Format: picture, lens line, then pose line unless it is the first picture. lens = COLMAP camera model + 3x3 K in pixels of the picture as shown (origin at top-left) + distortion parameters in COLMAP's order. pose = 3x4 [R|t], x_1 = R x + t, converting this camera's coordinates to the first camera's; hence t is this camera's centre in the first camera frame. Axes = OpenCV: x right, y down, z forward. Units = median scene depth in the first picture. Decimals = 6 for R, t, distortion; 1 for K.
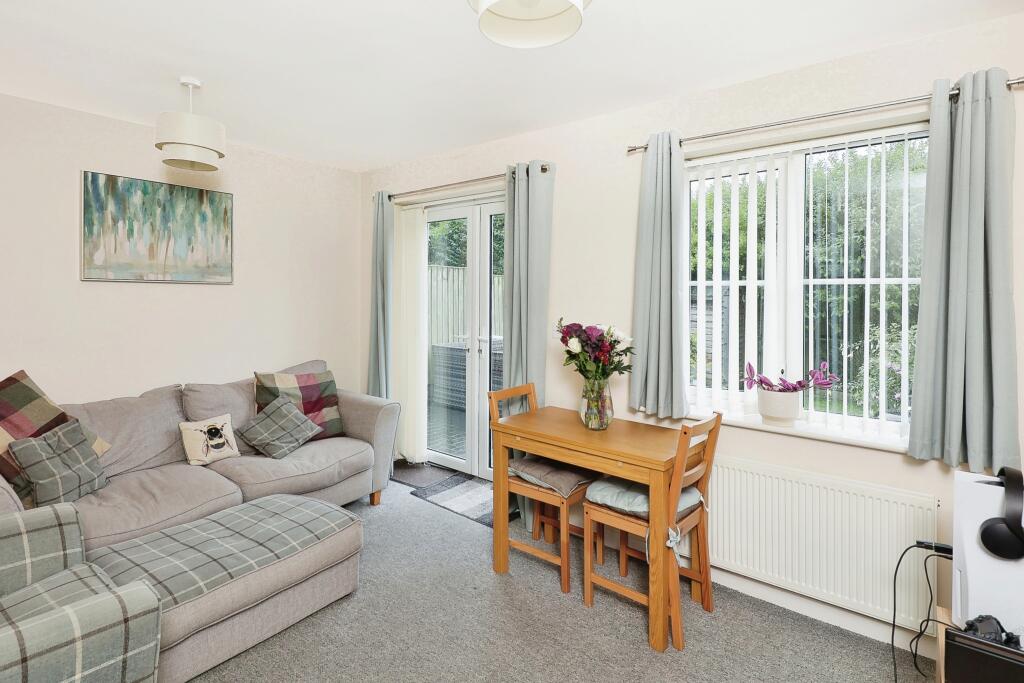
lens RADIAL K [[510.4, 0, 511.8], [0, 510.4, 284.5], [0, 0, 1]] dist [-0.047448, -0.000237]
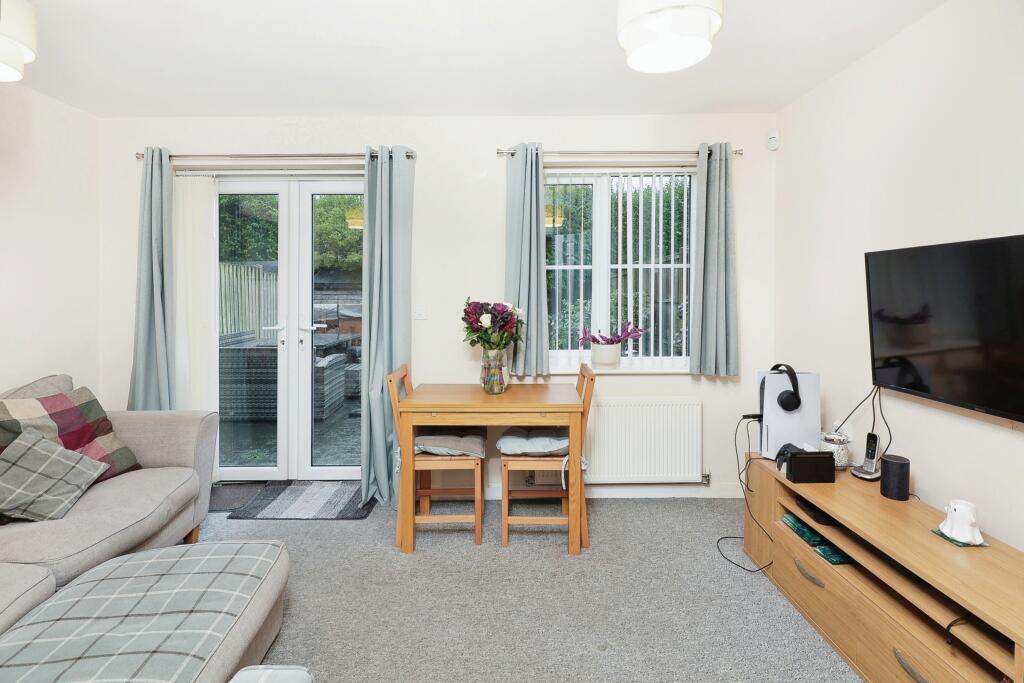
lens RADIAL K [[502.4, 0, 510.7], [0, 502.4, 271.8], [0, 0, 1]] dist [-0.033197, -0.001350]
pose [[0.758406, -0.000797, 0.651782, -0.420112], [0.000765, 1.000000, 0.000333, 0.007137], [-0.651782, 0.000246, 0.758406, 0.088578]]
